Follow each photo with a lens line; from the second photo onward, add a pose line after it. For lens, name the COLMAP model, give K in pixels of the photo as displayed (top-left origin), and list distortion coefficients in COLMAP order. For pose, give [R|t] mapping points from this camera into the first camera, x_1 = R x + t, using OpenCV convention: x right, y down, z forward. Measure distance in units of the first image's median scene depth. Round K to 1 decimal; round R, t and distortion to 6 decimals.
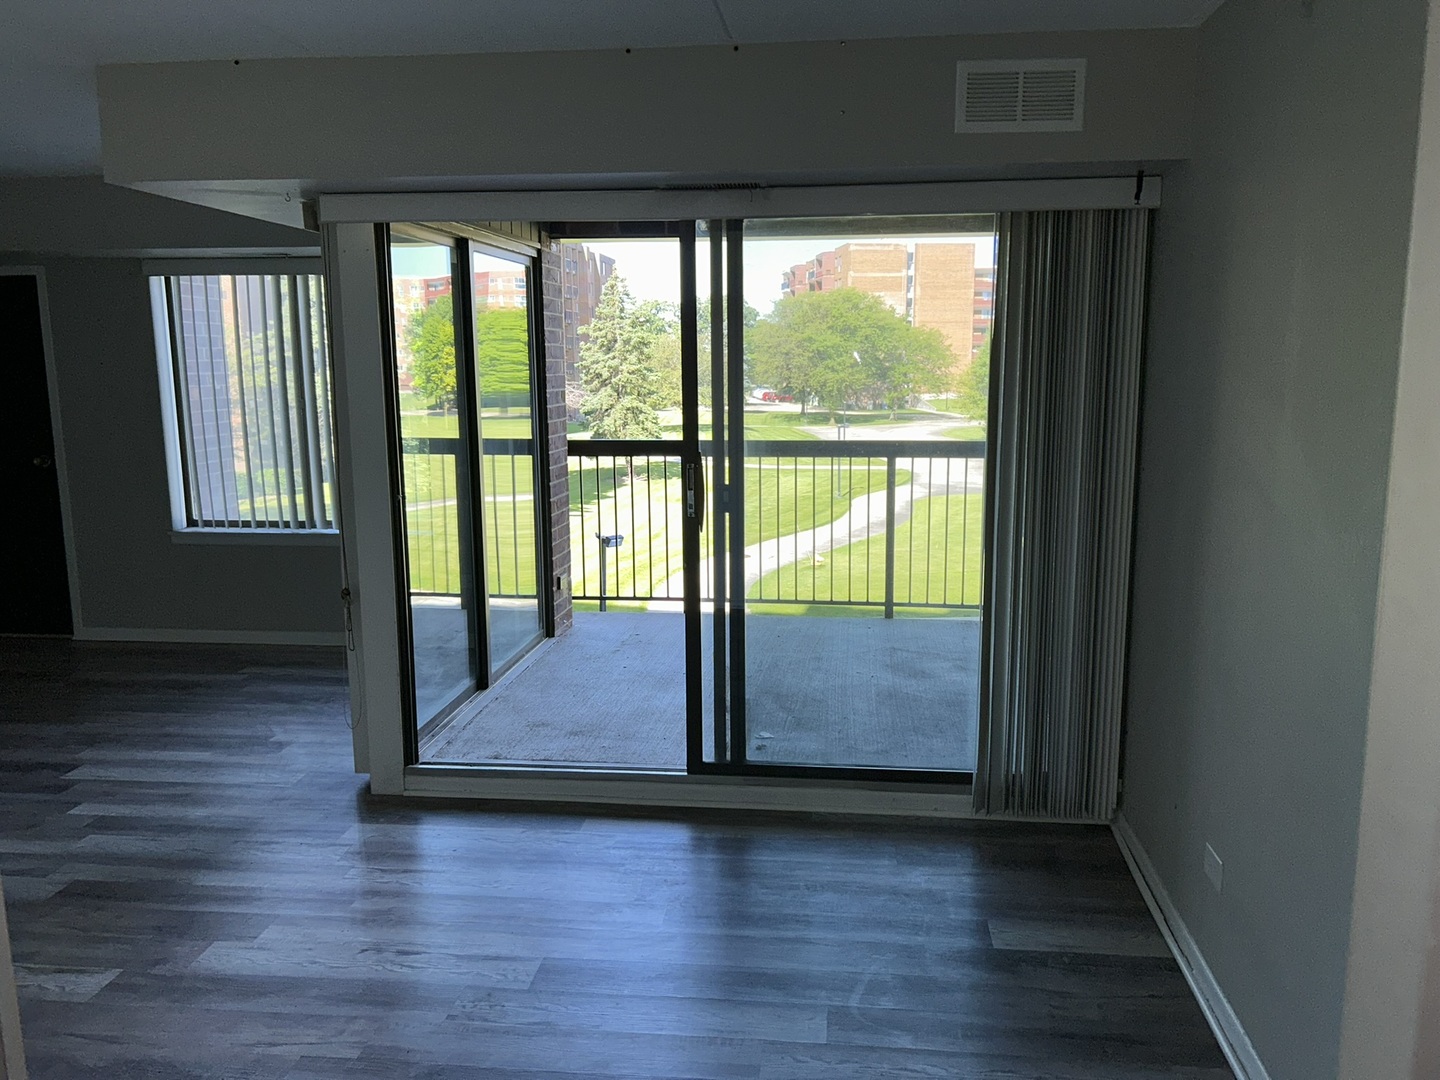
lens RADIAL K [[1088.1, 0, 736.2], [0, 1088.1, 535.0], [0, 0, 1]] dist [0.056285, -0.059740]
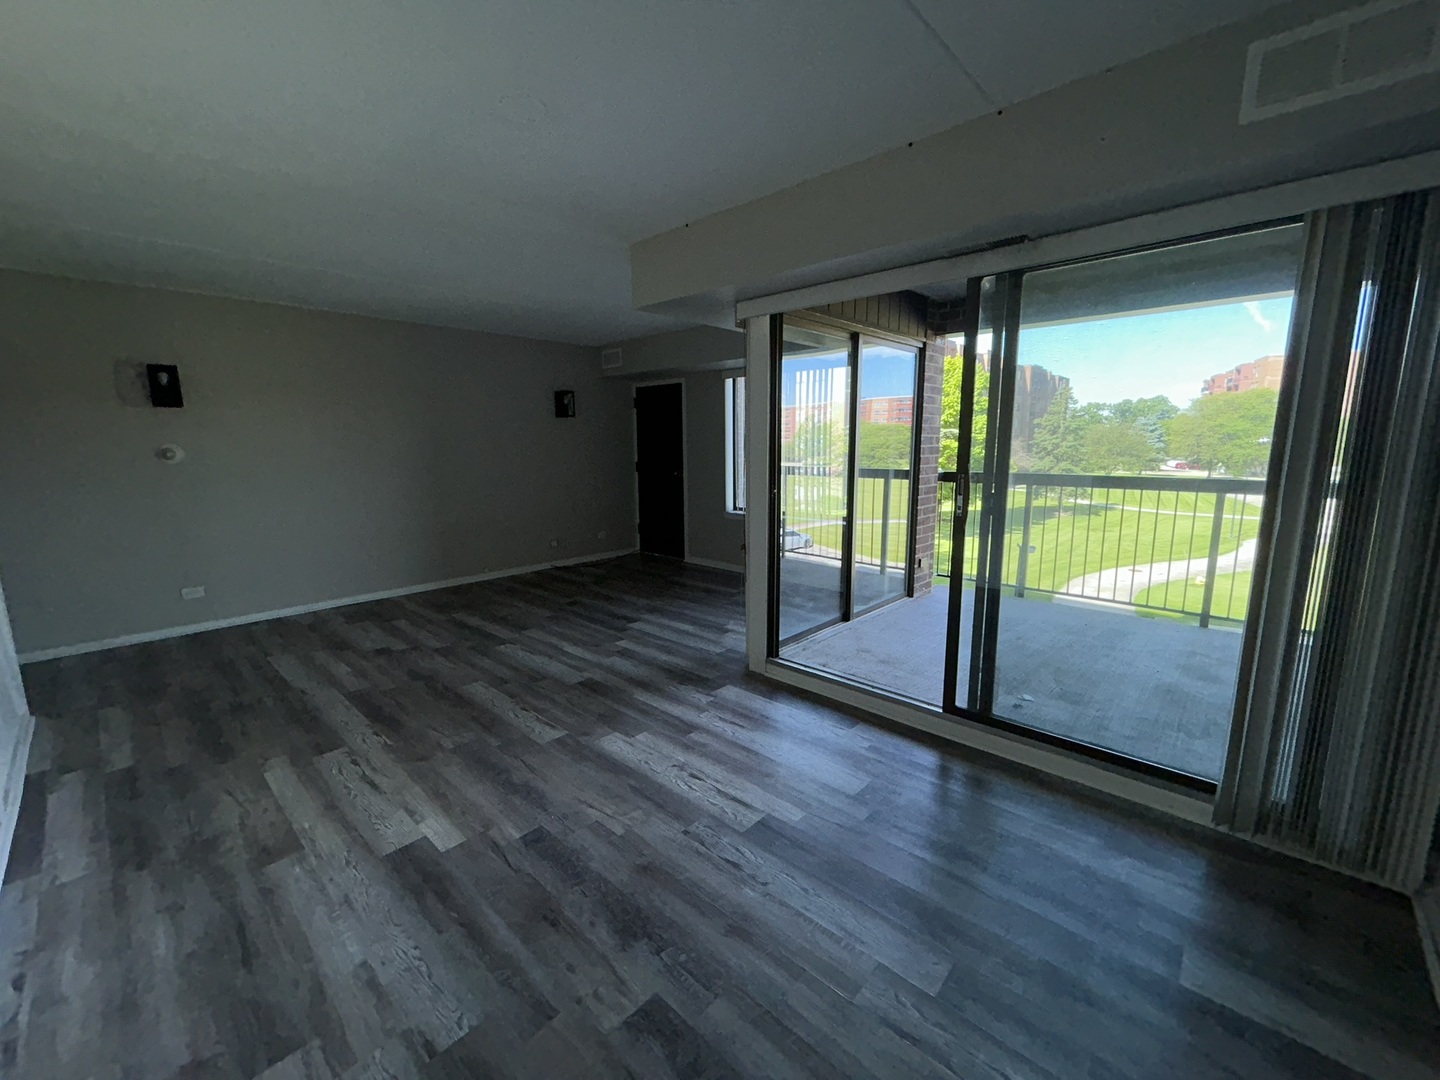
lens RADIAL K [[583.1, 0, 718.1], [0, 583.1, 537.7], [0, 0, 1]] dist [0.000397, 0.001367]
pose [[0.801650, 0.098371, -0.589644, 0.092183], [-0.095794, 0.994760, 0.035721, 0.007262], [0.590069, 0.027849, 0.806873, 0.180938]]
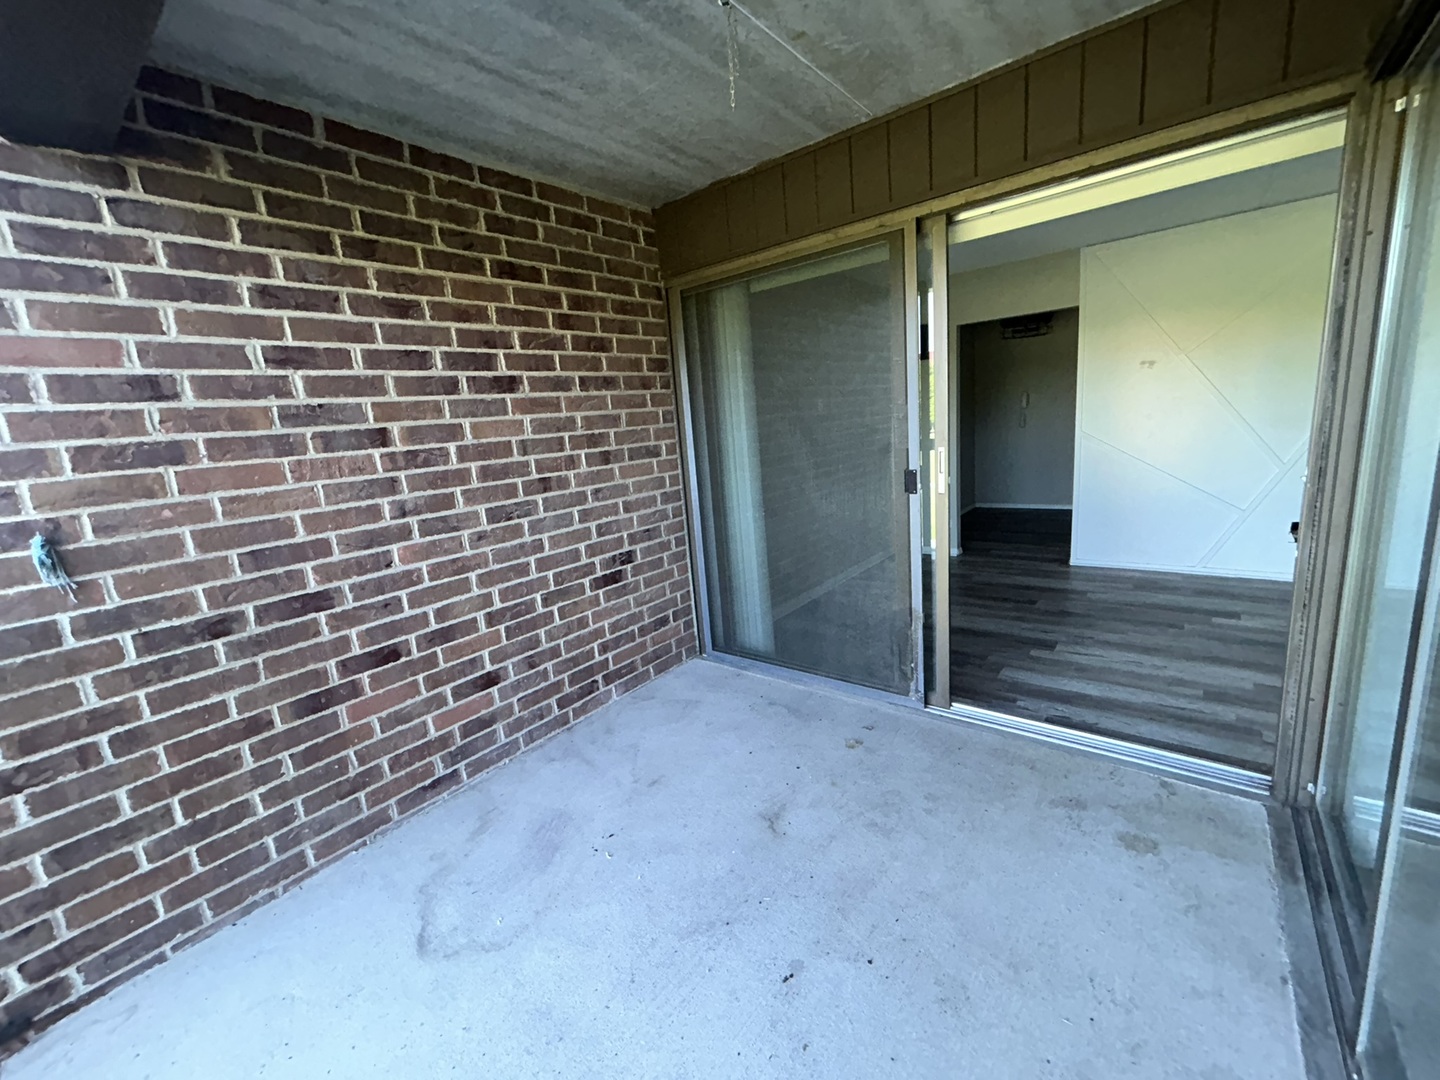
lens RADIAL K [[583.1, 0, 711.2], [0, 583.1, 539.2], [0, 0, 1]] dist [0.000397, 0.001367]
pose [[-0.837561, -0.028983, 0.545574, -0.117596], [0.178171, 0.929509, 0.322906, -0.144442], [-0.516475, 0.367659, -0.773357, 1.084672]]
